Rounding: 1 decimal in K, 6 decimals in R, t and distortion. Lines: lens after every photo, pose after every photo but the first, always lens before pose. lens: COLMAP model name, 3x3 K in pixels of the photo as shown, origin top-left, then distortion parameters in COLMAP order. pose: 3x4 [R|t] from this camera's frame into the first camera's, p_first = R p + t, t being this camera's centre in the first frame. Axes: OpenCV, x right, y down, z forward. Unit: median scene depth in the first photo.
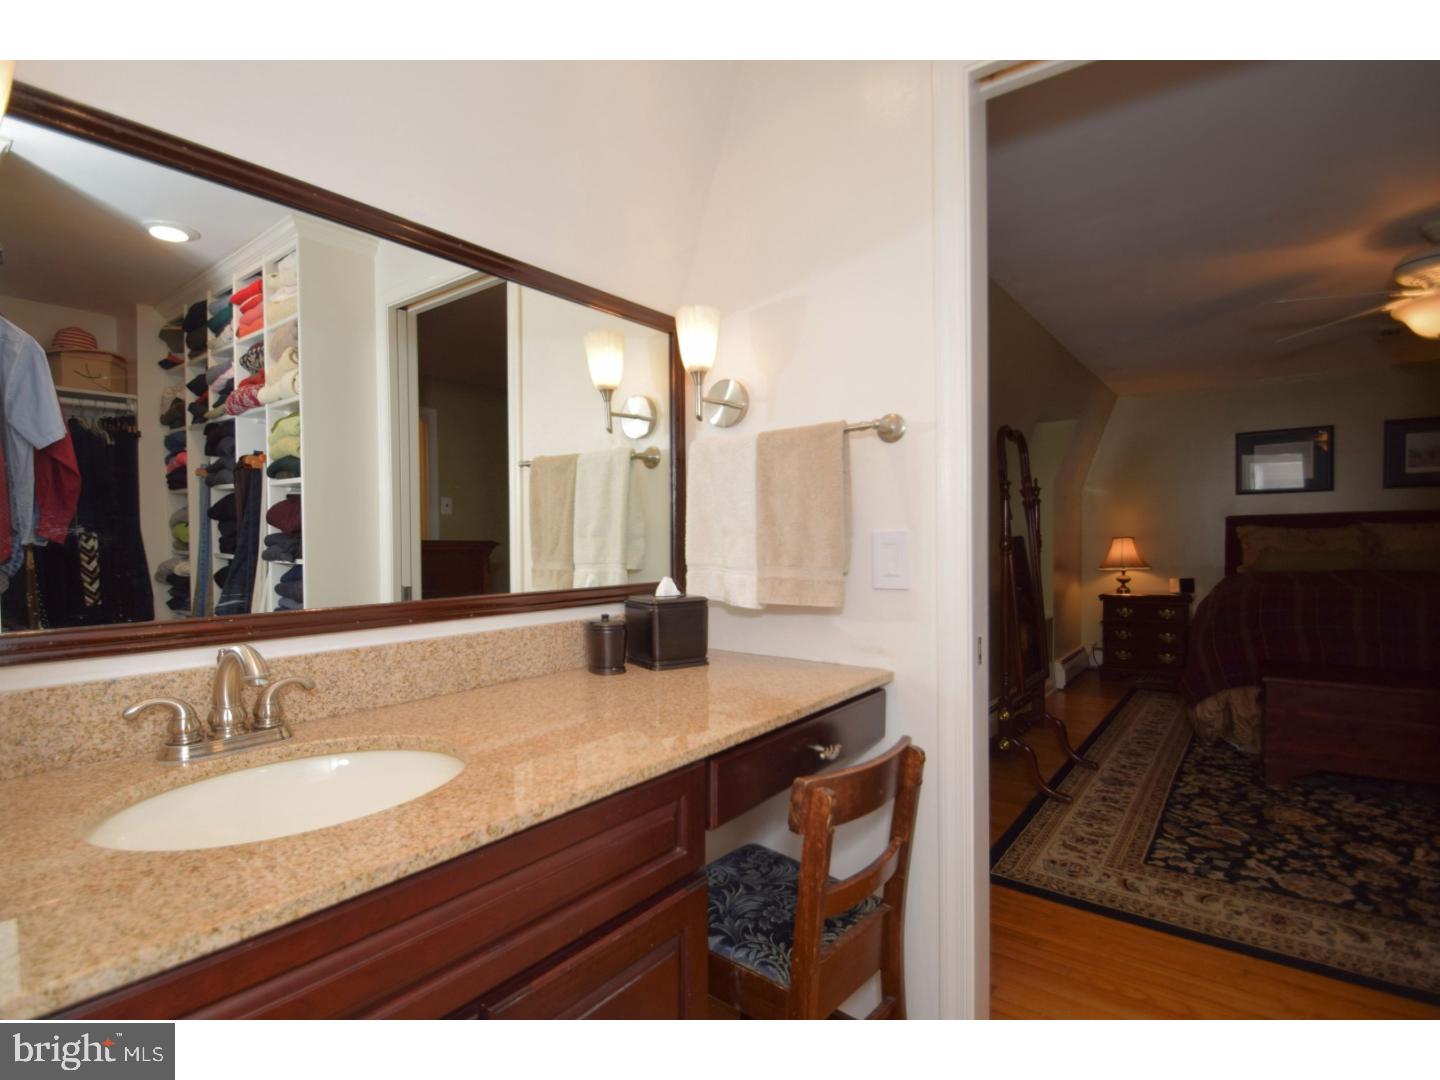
lens RADIAL K [[720.9, 0, 716.6], [0, 720.9, 537.1], [0, 0, 1]] dist [-0.001016, -0.007566]
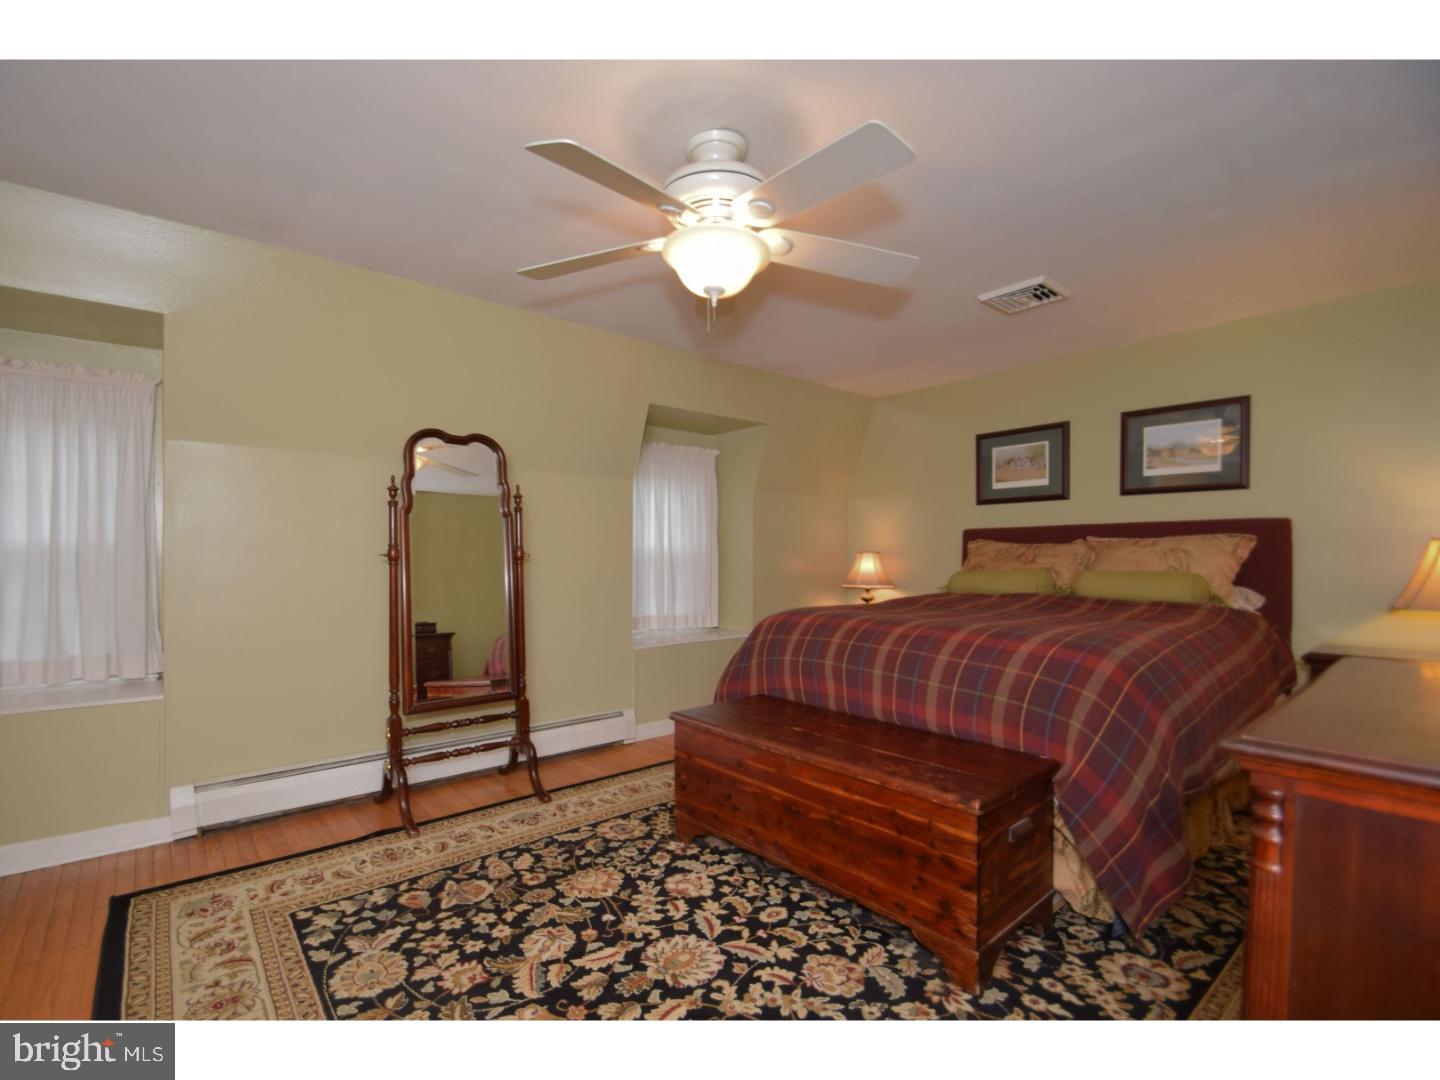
lens RADIAL K [[651.4, 0, 722.5], [0, 651.4, 544.9], [0, 0, 1]] dist [-0.001155, -0.004751]
pose [[0.973395, 0.009396, -0.228943, 1.152105], [-0.011906, 0.999883, -0.009582, 0.001967], [0.228826, 0.012053, 0.973393, 0.301132]]
